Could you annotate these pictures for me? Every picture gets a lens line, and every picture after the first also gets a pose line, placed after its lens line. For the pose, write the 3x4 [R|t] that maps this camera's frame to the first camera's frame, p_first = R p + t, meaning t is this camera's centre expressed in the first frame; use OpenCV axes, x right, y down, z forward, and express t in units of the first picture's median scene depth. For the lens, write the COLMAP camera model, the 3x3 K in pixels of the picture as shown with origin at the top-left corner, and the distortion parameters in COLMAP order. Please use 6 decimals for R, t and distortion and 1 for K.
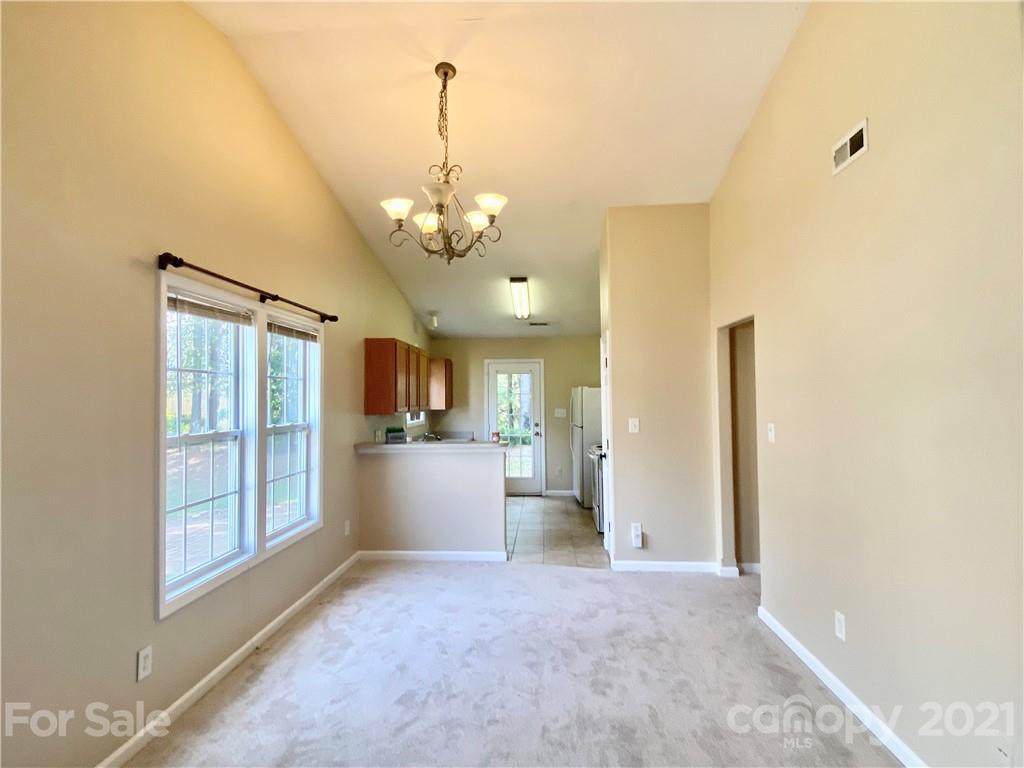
lens RADIAL K [[543.9, 0, 512.0], [0, 543.9, 384.0], [0, 0, 1]] dist [-0.000783, -0.000045]
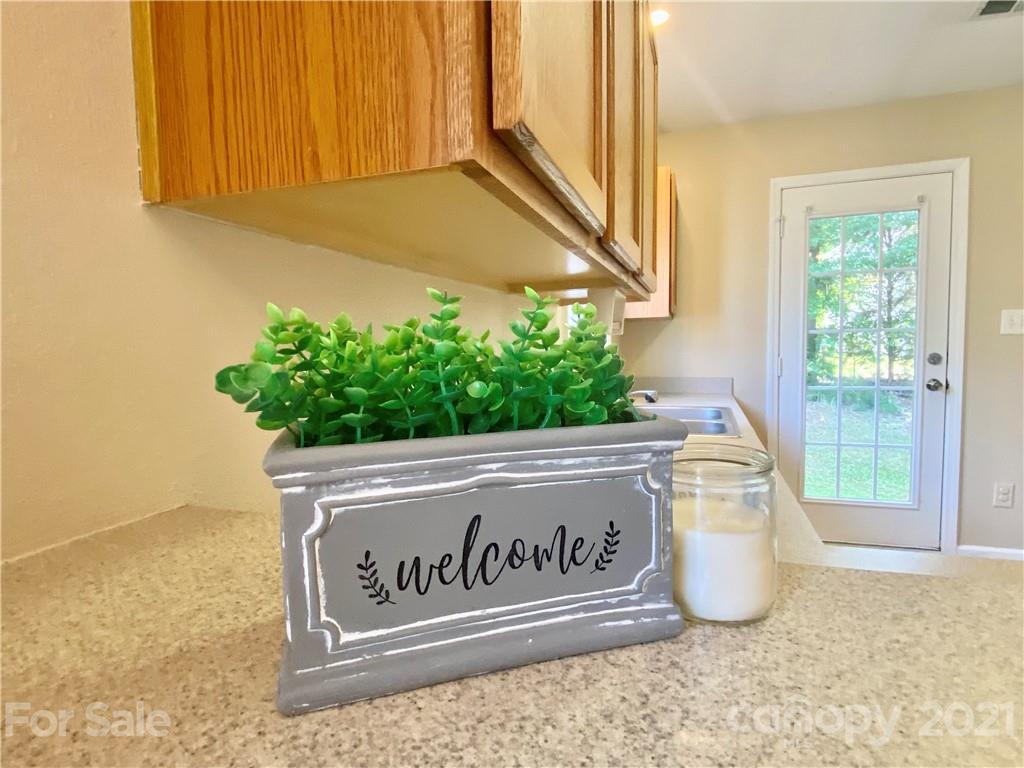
lens RADIAL K [[543.9, 0, 512.0], [0, 543.9, 384.0], [0, 0, 1]] dist [-0.000783, -0.000045]
pose [[0.965983, 0.002685, -0.258592, -0.124496], [0.024092, 0.994663, 0.100322, 0.050277], [0.257481, -0.103140, 0.960763, 0.600843]]
